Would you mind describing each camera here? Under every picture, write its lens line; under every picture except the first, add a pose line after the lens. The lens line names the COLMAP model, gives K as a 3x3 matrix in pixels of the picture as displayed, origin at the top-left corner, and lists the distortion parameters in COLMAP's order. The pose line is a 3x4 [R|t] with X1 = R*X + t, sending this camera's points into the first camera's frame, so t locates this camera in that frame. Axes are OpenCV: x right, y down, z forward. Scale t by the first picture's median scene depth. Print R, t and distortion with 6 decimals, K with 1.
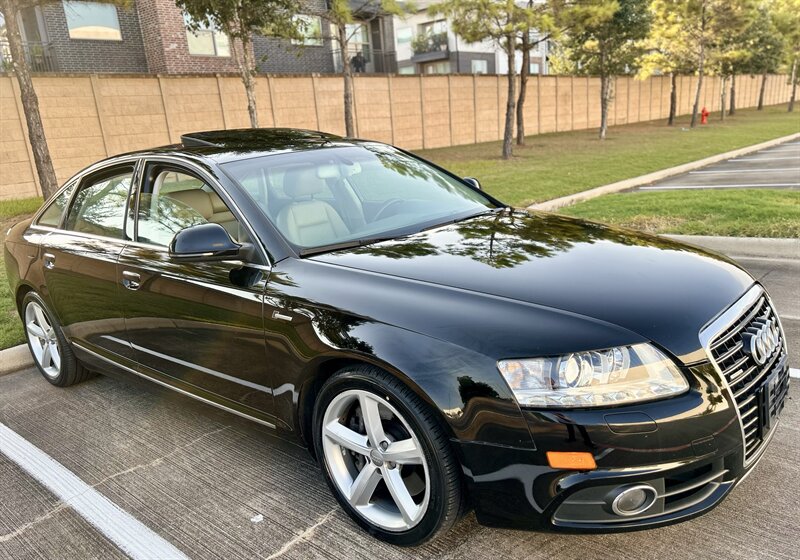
lens RADIAL K [[608.7, 0, 400.9], [0, 608.7, 300.2], [0, 0, 1]] dist [0.023362, -0.014594]
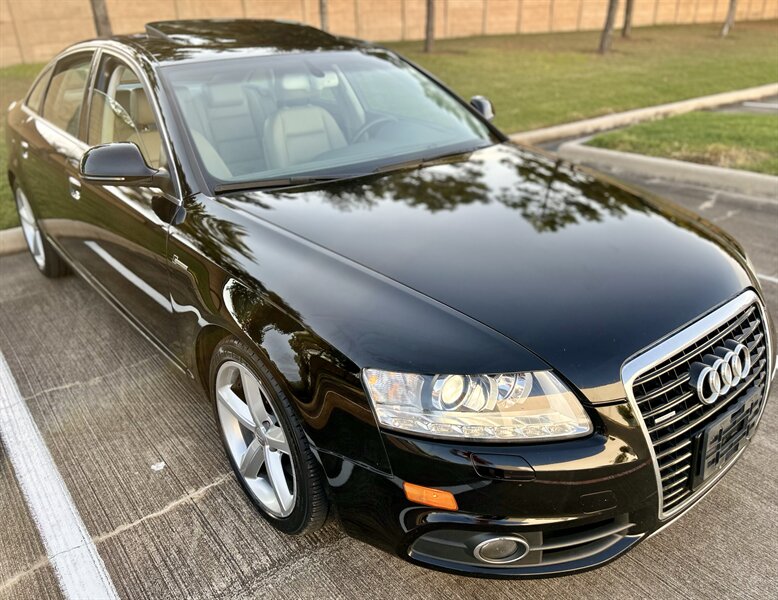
lens RADIAL K [[617.8, 0, 412.3], [0, 617.8, 292.6], [0, 0, 1]] dist [-0.001196, -0.000837]
pose [[0.987285, 0.121154, -0.102910, 0.166944], [-0.102087, 0.979485, 0.173745, -0.086720], [0.121849, -0.161030, 0.979399, 0.111945]]
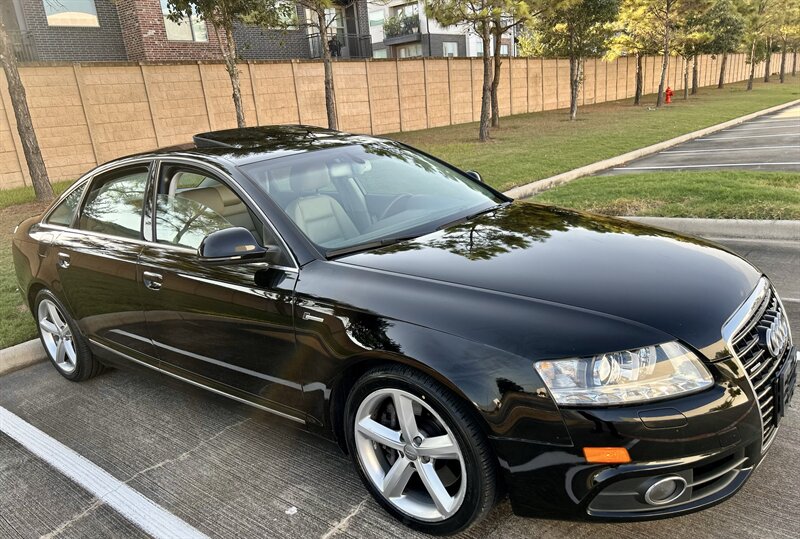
lens RADIAL K [[589.0, 0, 393.2], [0, 589.0, 292.3], [0, 0, 1]] dist [0.024606, -0.017360]
pose [[0.999408, -0.021299, 0.027033, -0.060674], [0.020587, 0.999441, 0.026340, -0.028794], [-0.027579, -0.025768, 0.999287, -0.002394]]
